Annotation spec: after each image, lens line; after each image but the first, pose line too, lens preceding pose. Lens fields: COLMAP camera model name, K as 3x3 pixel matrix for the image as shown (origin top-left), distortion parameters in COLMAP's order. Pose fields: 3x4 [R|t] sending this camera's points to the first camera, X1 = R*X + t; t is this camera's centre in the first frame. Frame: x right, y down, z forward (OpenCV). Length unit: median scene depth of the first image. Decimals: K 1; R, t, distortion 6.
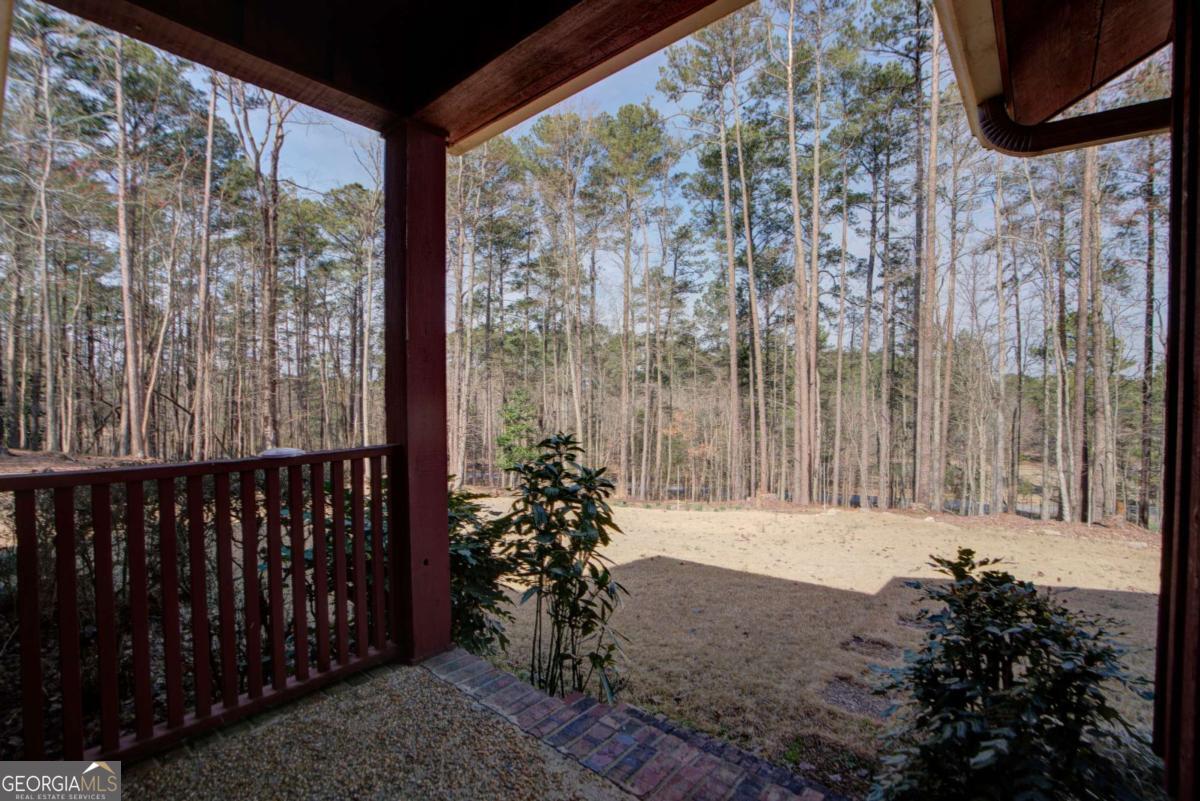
lens RADIAL K [[544.9, 0, 605.6], [0, 544.9, 406.2], [0, 0, 1]] dist [-0.055601, 0.016202]
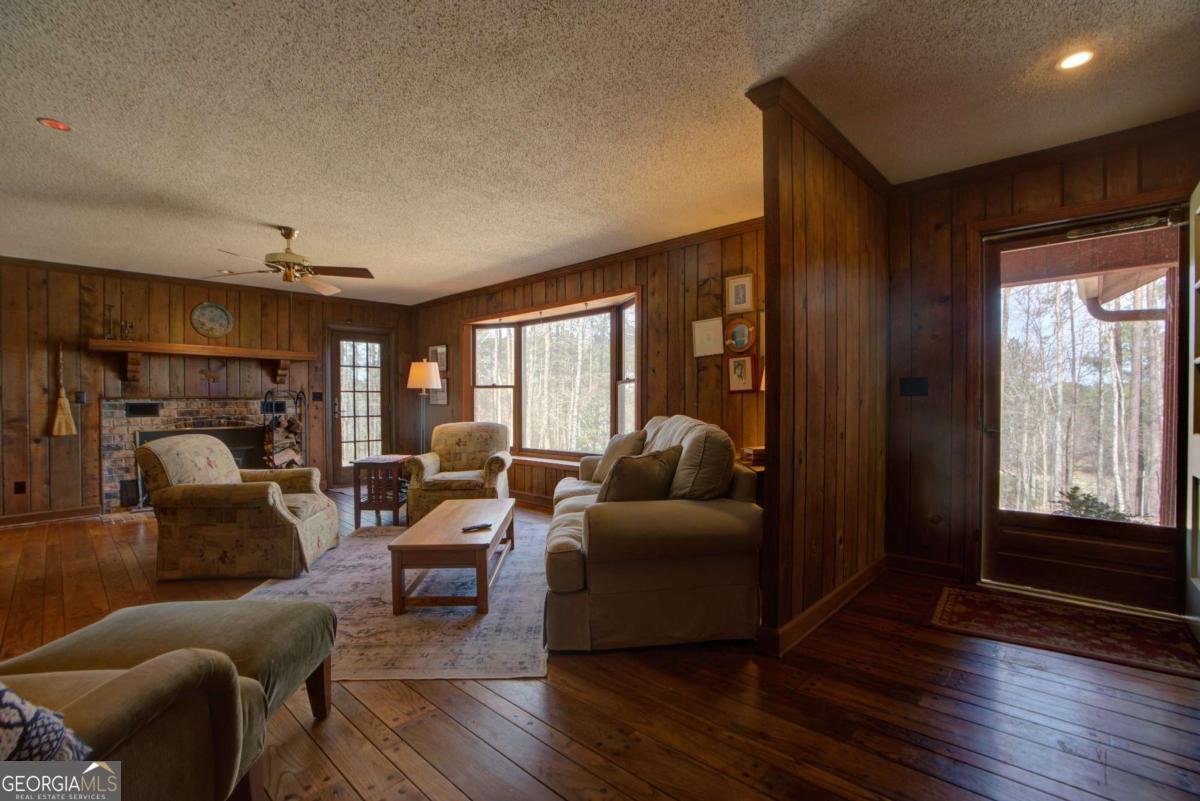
lens RADIAL K [[544.9, 0, 611.9], [0, 544.9, 409.0], [0, 0, 1]] dist [-0.055601, 0.016202]
pose [[0.998589, 0.006155, -0.052738, -0.077427], [-0.006476, 0.999962, -0.005916, -0.001732], [0.052699, 0.006249, 0.998591, -0.088001]]
